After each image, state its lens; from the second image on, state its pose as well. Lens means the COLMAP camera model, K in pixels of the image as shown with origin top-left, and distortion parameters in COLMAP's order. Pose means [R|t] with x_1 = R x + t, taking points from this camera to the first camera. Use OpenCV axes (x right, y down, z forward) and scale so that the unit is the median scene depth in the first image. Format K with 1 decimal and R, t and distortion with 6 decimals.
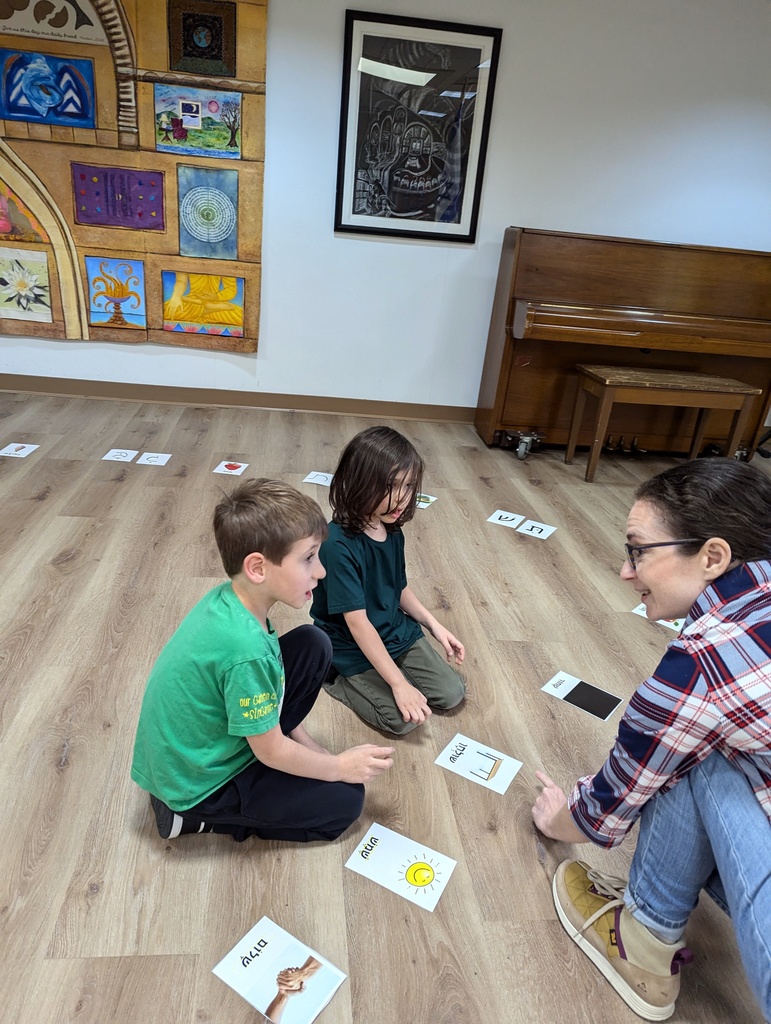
lens RADIAL K [[721.3, 0, 384.9], [0, 721.3, 512.5], [0, 0, 1]] dist [0.039113, -0.002433]
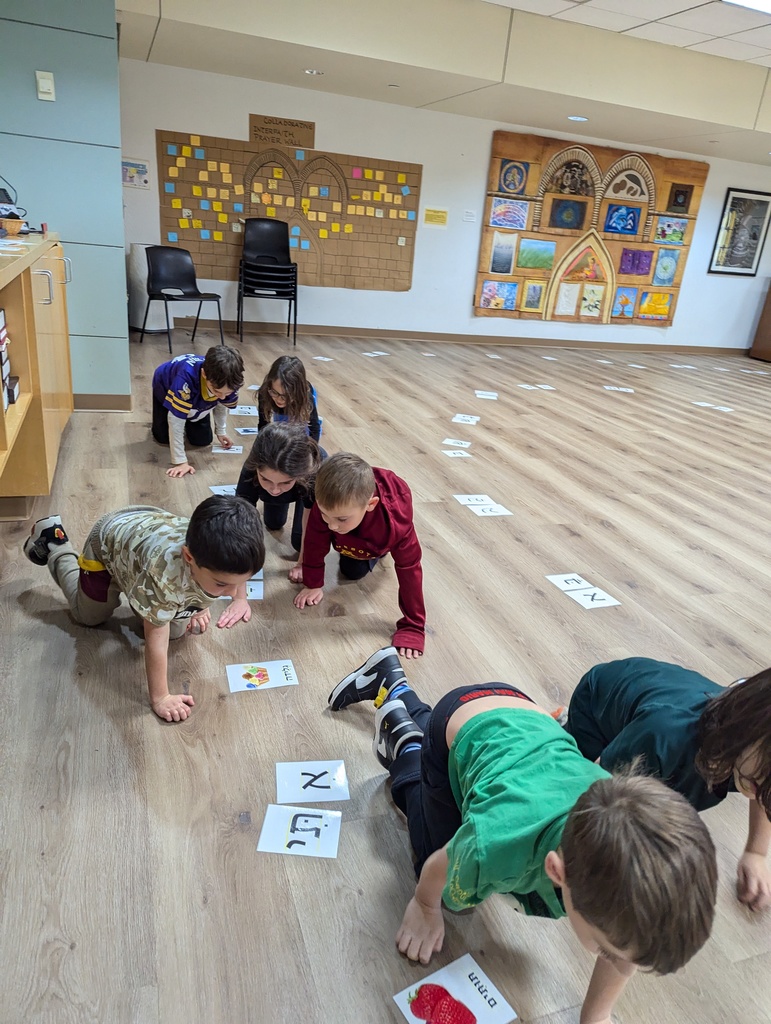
lens RADIAL K [[721.3, 0, 384.7], [0, 721.3, 512.0], [0, 0, 1]] dist [0.039113, -0.002433]
pose [[0.961766, -0.094479, 0.257058, -1.824644], [0.086356, 0.995347, 0.042734, 0.201341], [-0.259900, -0.018901, 0.965451, -1.073000]]
